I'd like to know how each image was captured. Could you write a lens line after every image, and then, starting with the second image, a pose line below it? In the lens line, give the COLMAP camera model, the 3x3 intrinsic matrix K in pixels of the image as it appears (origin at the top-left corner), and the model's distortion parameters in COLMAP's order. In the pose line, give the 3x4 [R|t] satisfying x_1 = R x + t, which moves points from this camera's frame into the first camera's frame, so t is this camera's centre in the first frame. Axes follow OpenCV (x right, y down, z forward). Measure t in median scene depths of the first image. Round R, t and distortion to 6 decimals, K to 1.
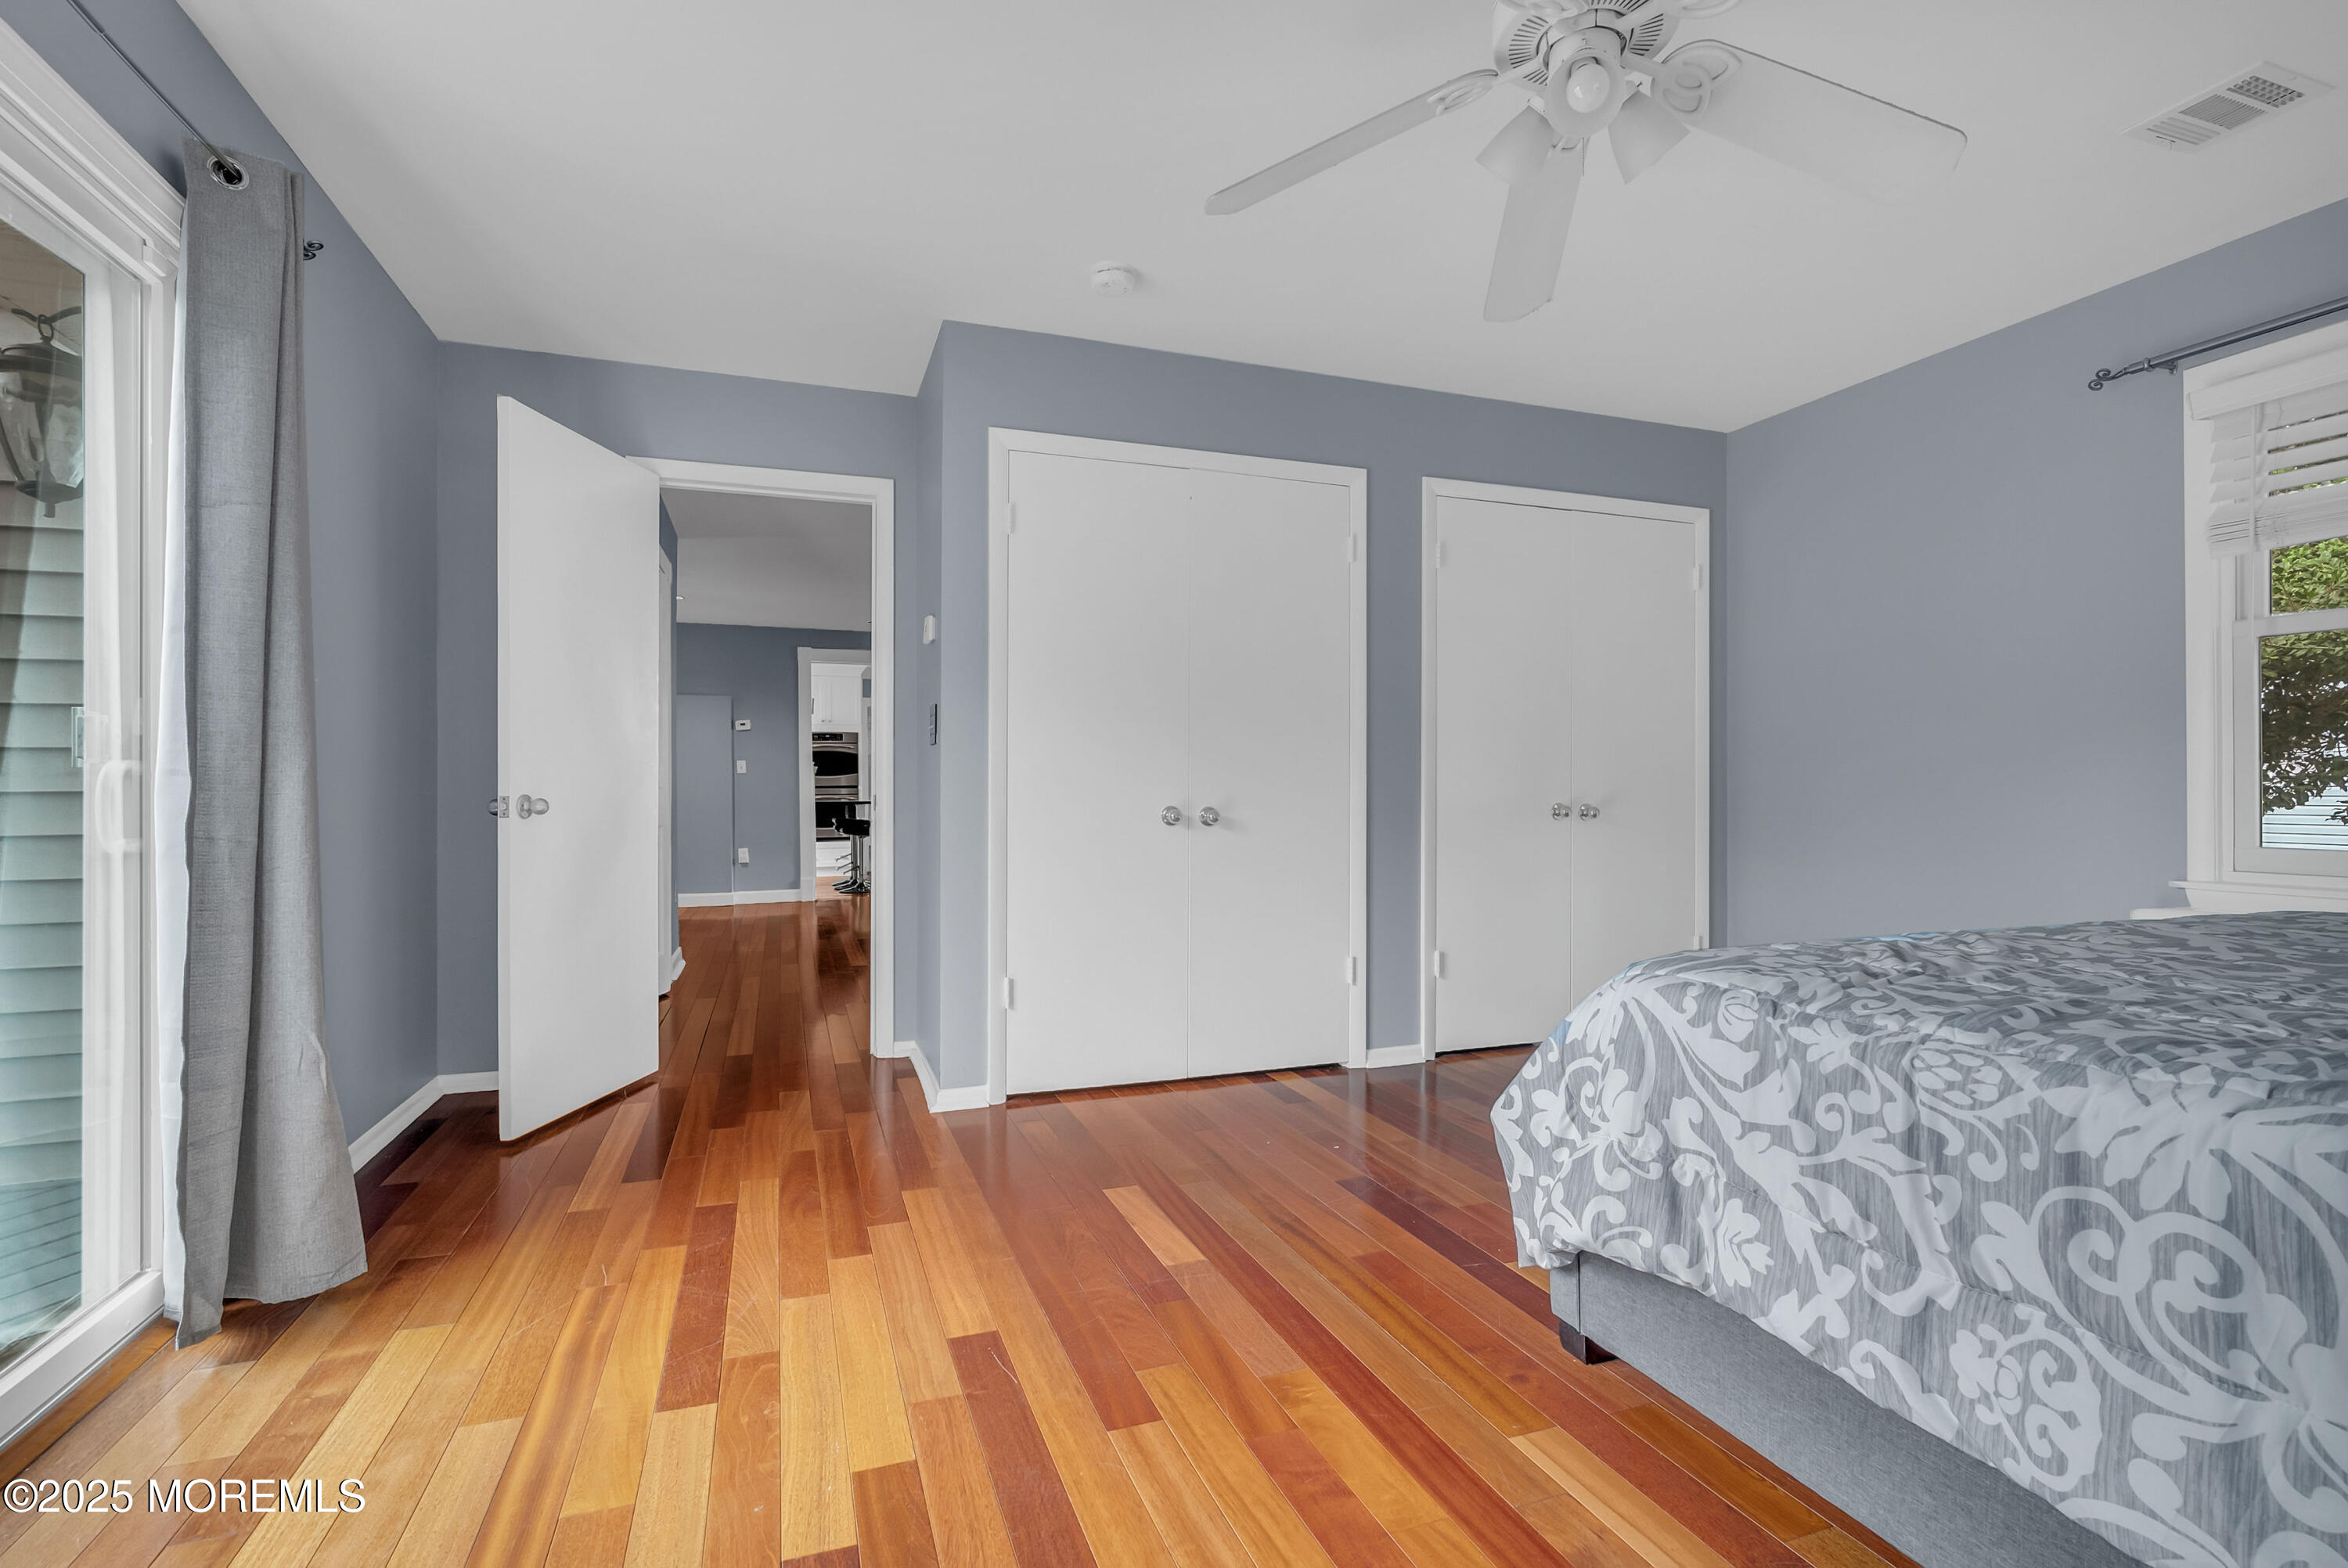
lens RADIAL K [[1072.4, 0, 1177.4], [0, 1072.4, 785.4], [0, 0, 1]] dist [0.000713, 0.000778]
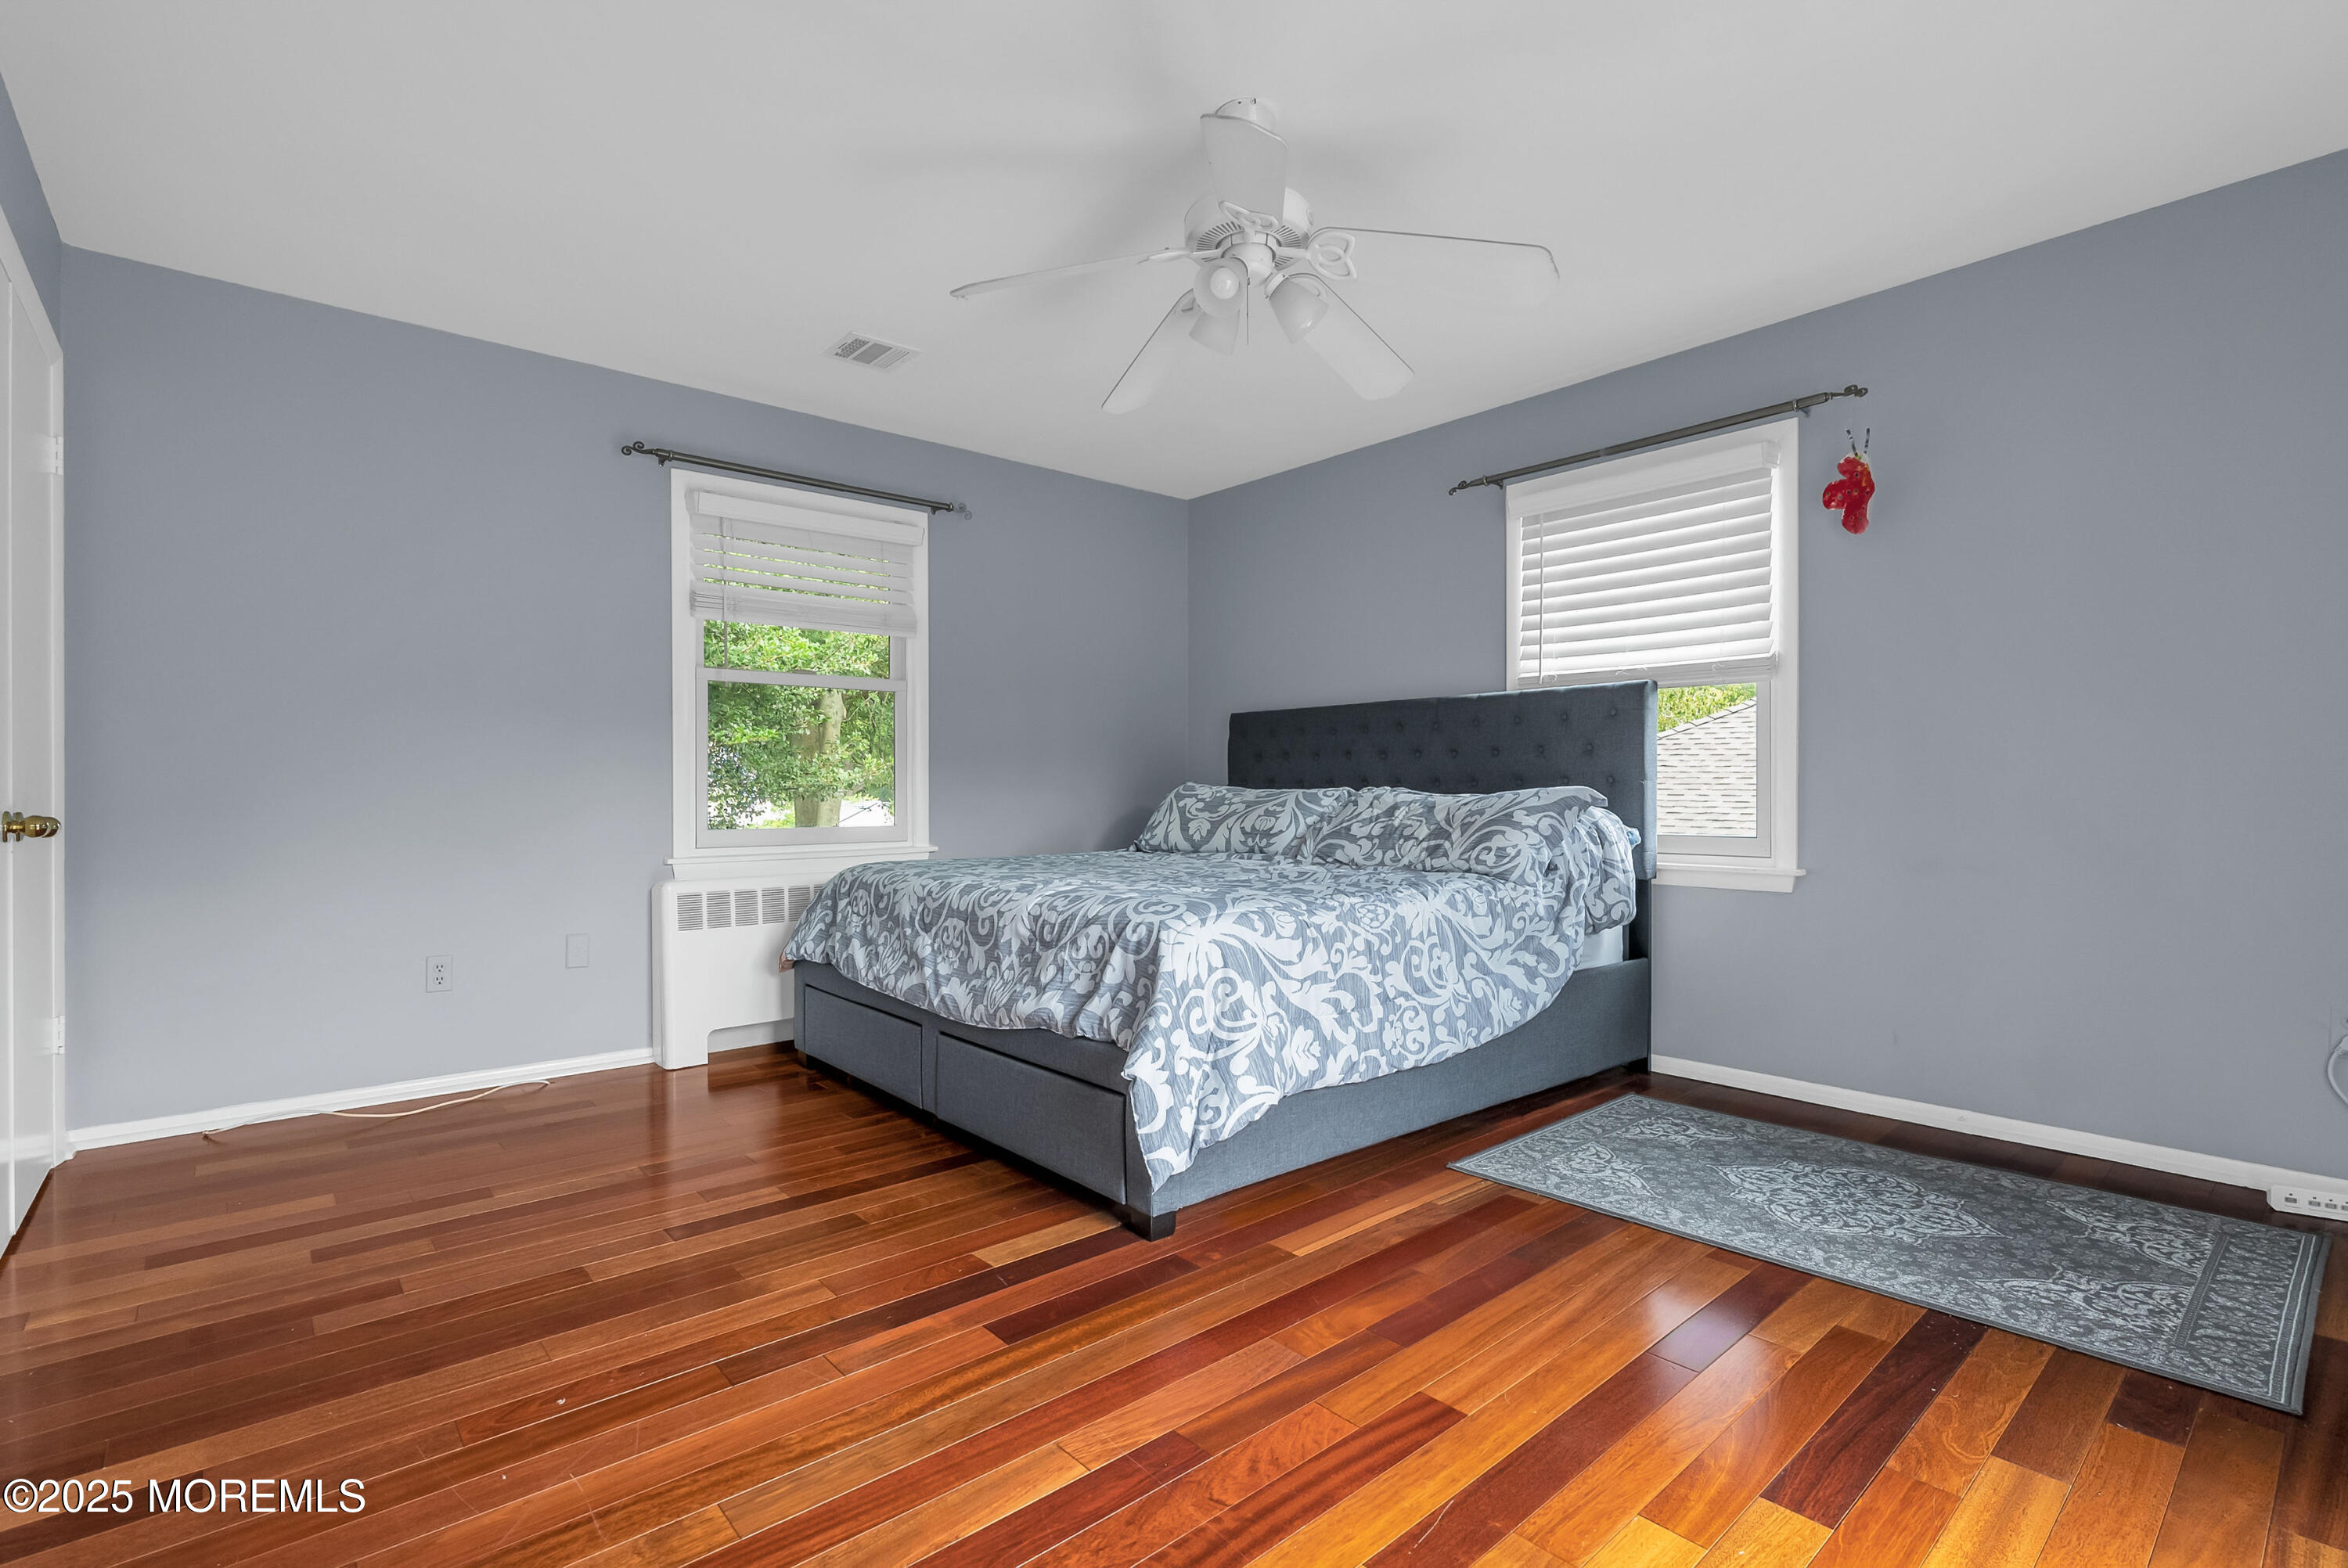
lens RADIAL K [[1075.3, 0, 1178.9], [0, 1075.3, 792.1], [0, 0, 1]] dist [0.002779, 0.000711]
pose [[-0.350189, 0.000705, 0.936679, -1.113552], [-0.003617, 0.999991, -0.002105, 0.017415], [-0.936672, -0.004125, -0.350184, 1.946451]]
